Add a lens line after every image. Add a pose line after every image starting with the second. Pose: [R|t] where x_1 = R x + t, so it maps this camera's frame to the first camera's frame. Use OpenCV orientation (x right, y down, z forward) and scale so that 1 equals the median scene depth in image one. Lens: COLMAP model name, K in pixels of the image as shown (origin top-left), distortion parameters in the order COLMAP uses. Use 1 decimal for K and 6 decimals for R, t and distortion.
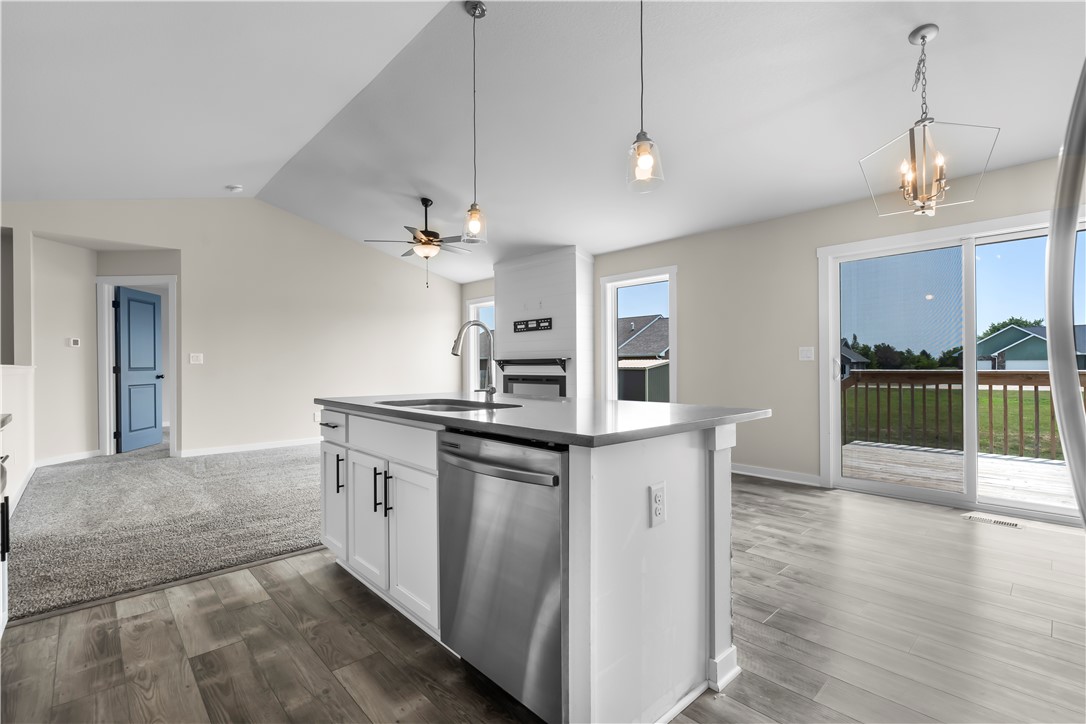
lens RADIAL K [[494.4, 0, 537.3], [0, 494.4, 368.4], [0, 0, 1]] dist [0.005527, -0.001385]
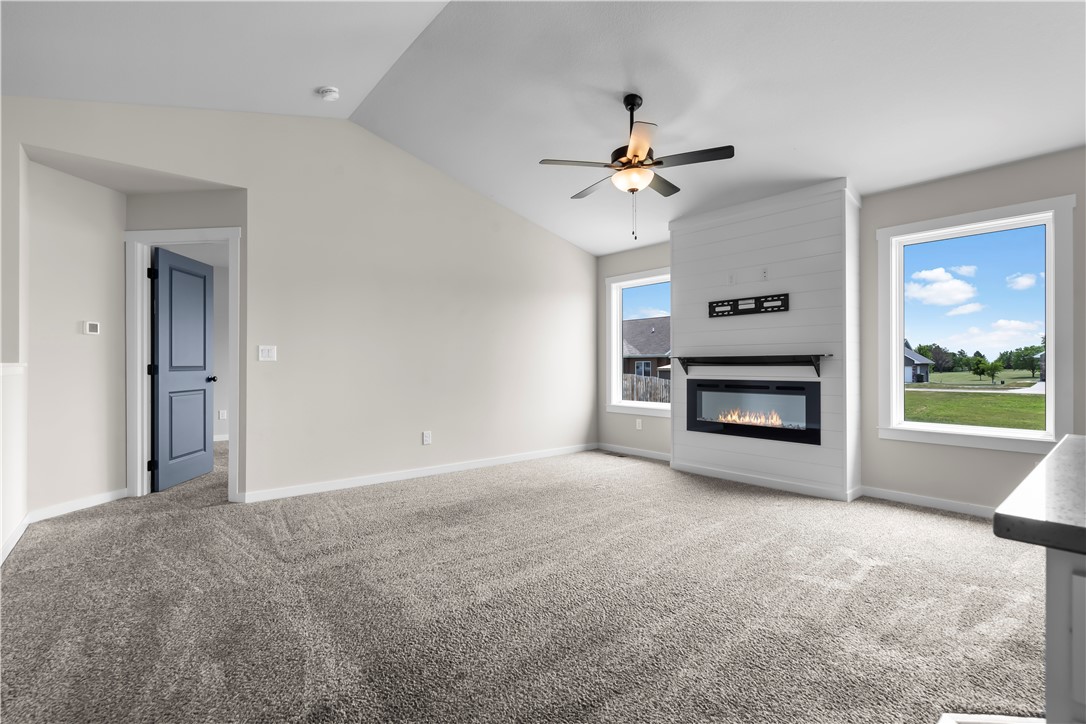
lens RADIAL K [[494.4, 0, 538.2], [0, 494.4, 365.5], [0, 0, 1]] dist [0.005527, -0.001385]
pose [[0.998868, 0.004445, -0.047351, -0.285087], [-0.004747, 0.999969, -0.006259, -0.000744], [0.047322, 0.006477, 0.998859, 0.342323]]
